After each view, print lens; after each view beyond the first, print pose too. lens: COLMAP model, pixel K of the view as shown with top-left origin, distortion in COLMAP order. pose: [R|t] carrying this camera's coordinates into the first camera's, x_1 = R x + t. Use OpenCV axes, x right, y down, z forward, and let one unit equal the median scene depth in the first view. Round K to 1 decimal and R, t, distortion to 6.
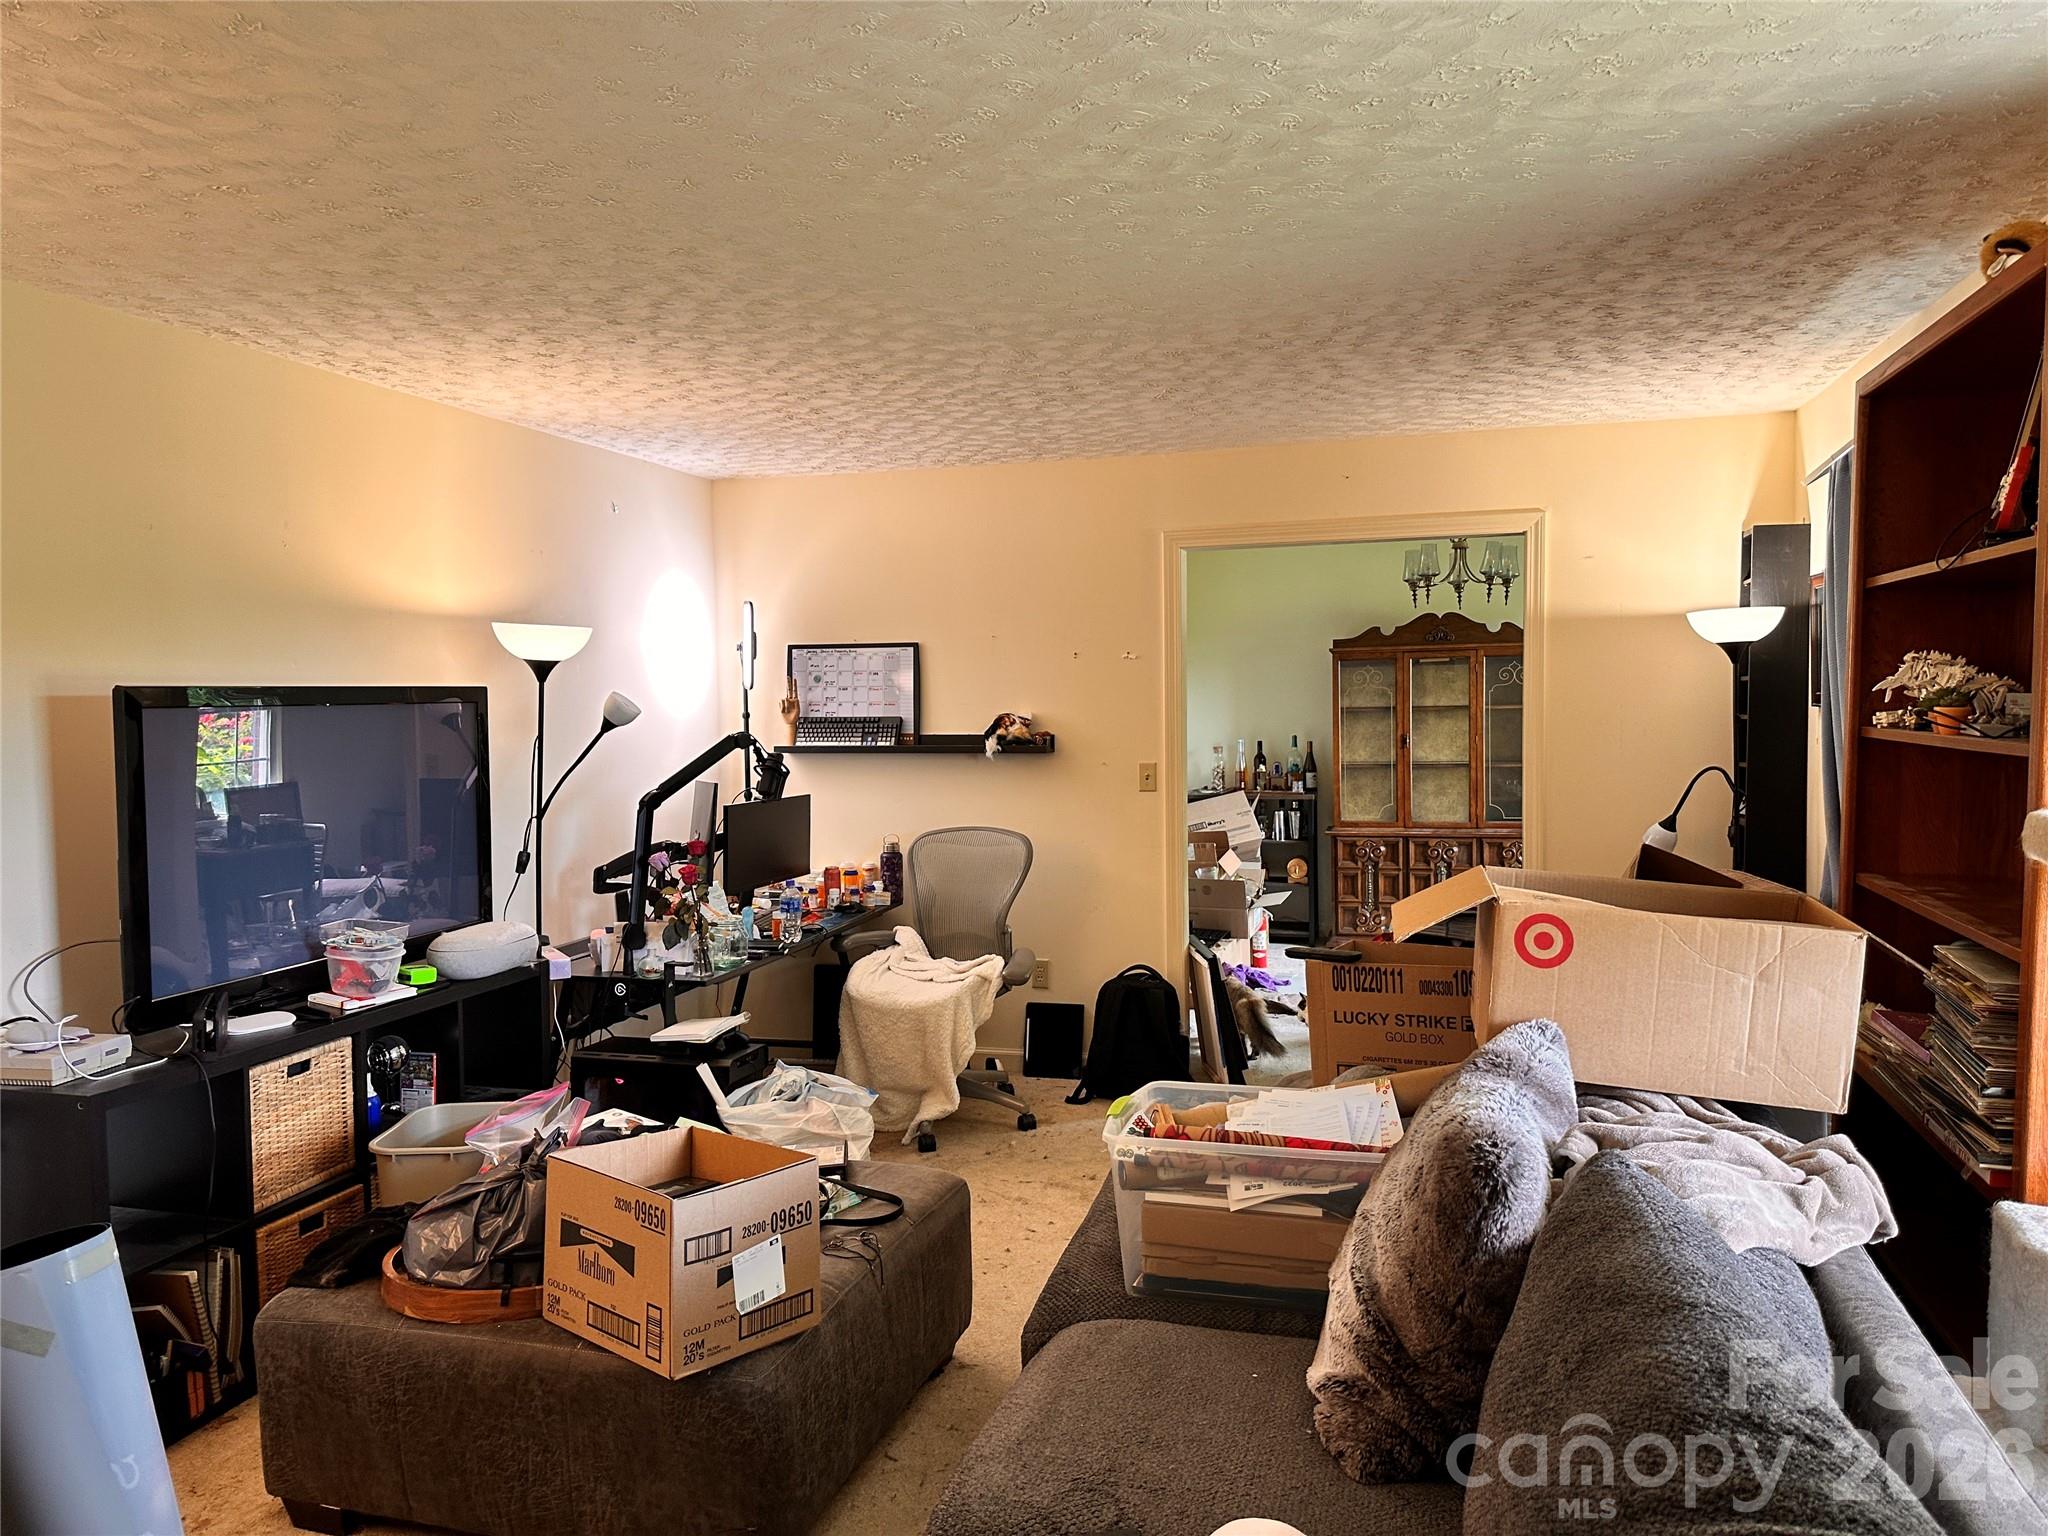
lens RADIAL K [[1450.2, 0, 1041.4], [0, 1450.2, 772.4], [0, 0, 1]] dist [0.073056, -0.002322]
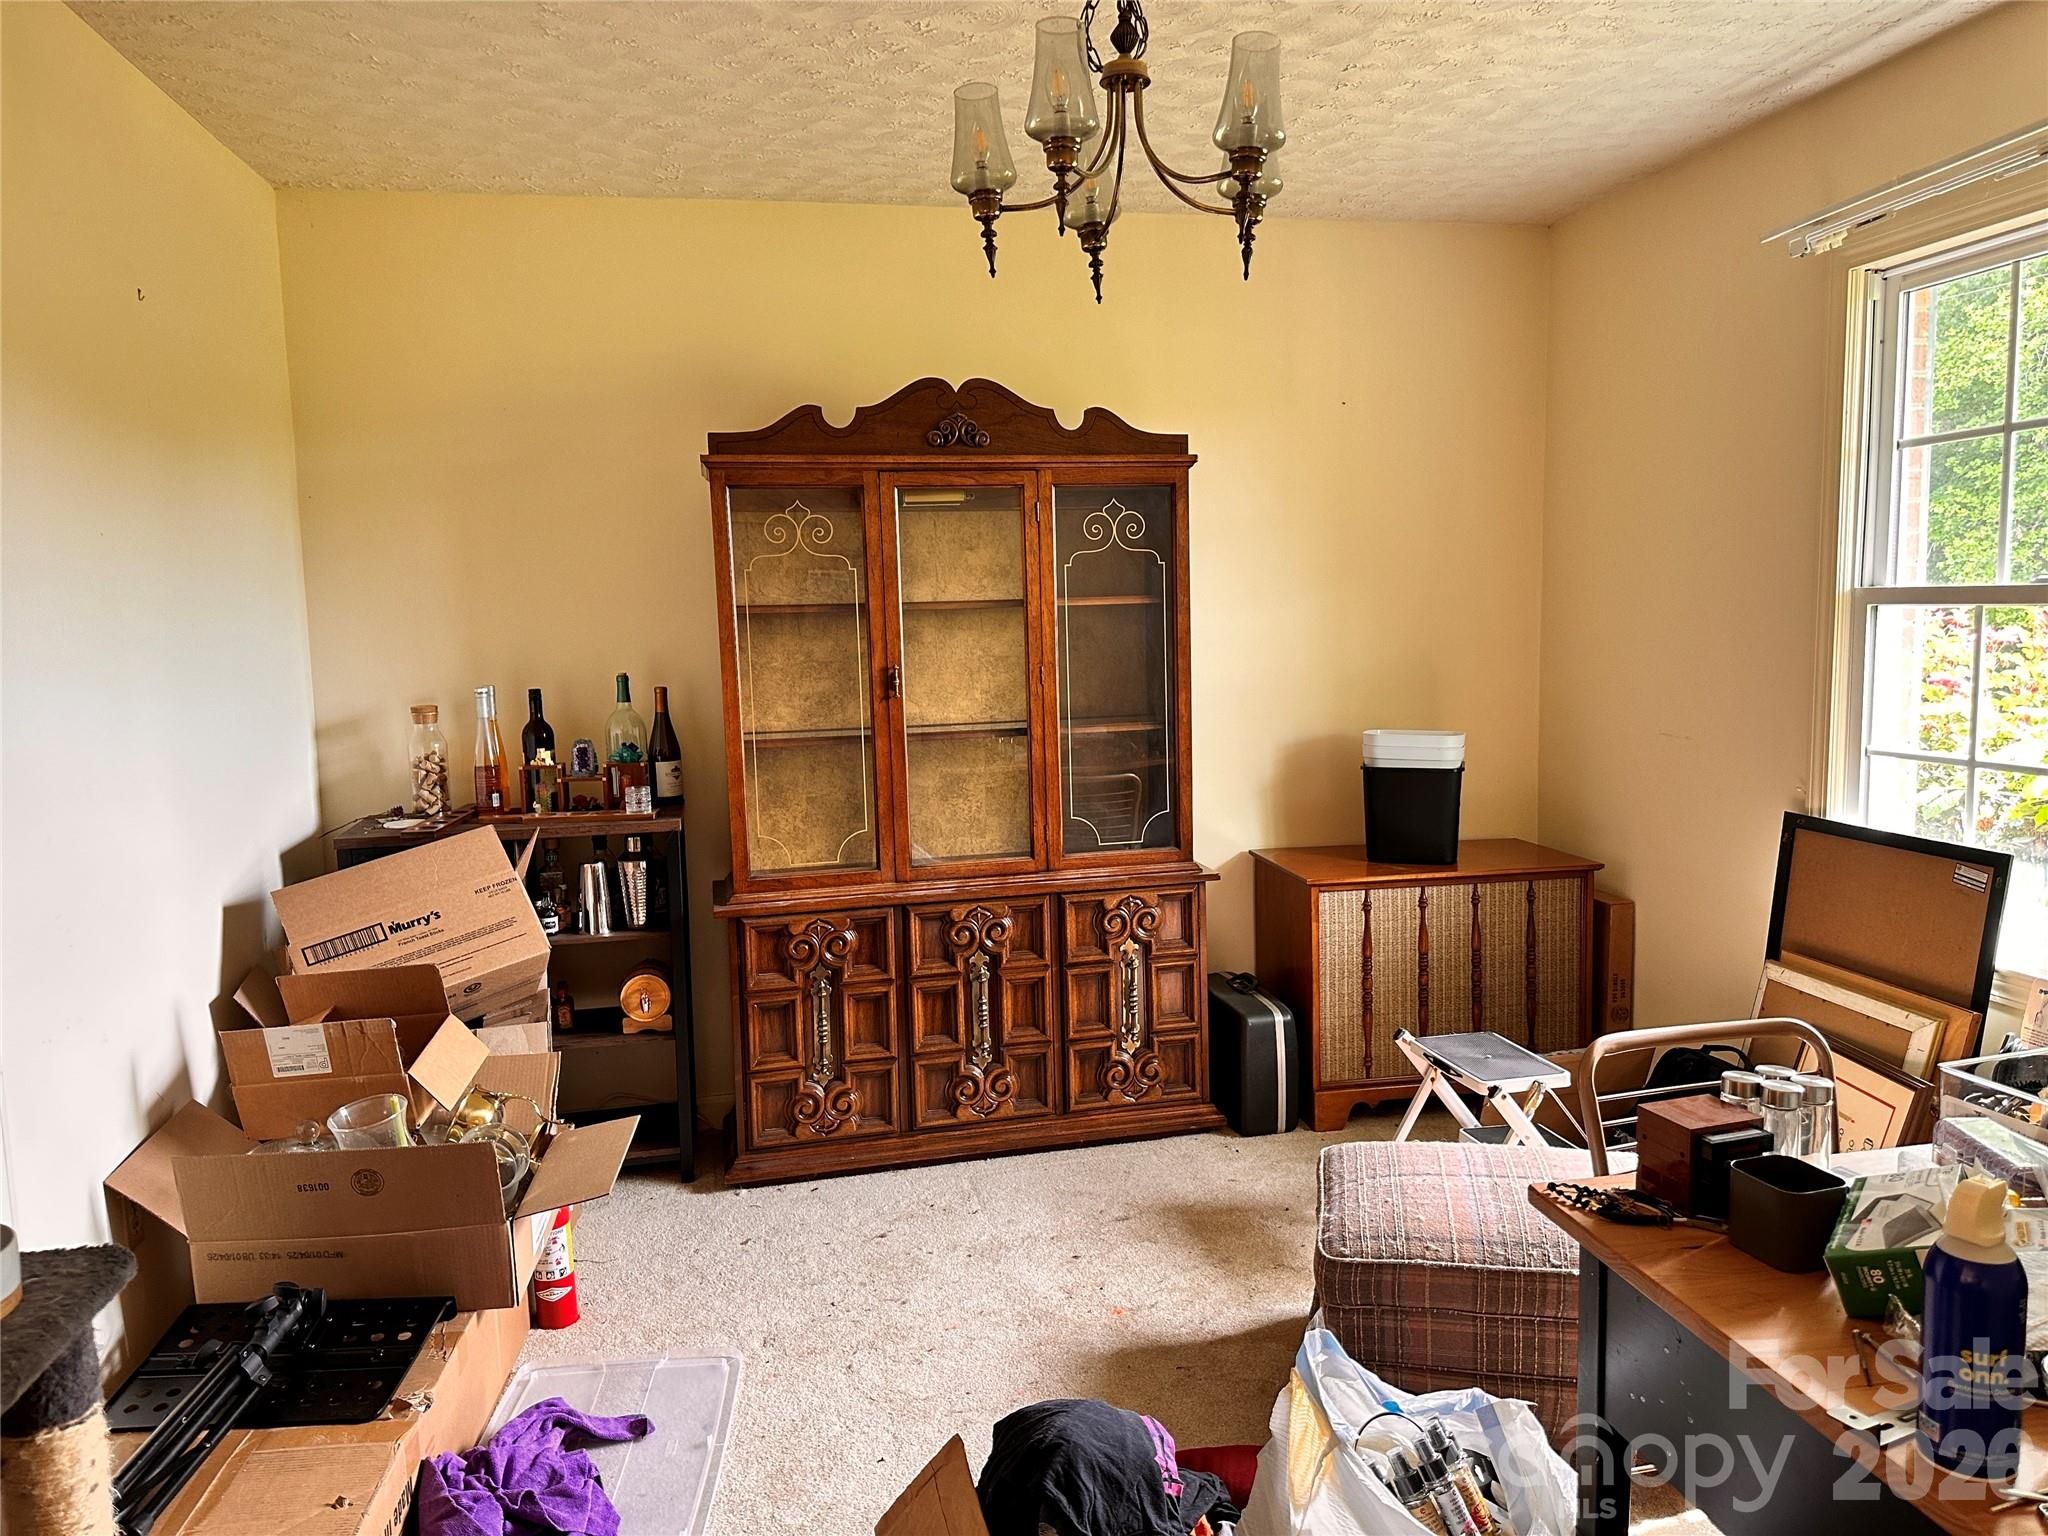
lens RADIAL K [[1450.2, 0, 1041.4], [0, 1450.2, 772.4], [0, 0, 1]] dist [0.073056, -0.002322]
pose [[0.894772, -0.056021, 0.442995, 0.097535], [0.034847, 0.997834, 0.055801, -0.016859], [-0.445161, -0.034492, 0.894786, 0.588135]]
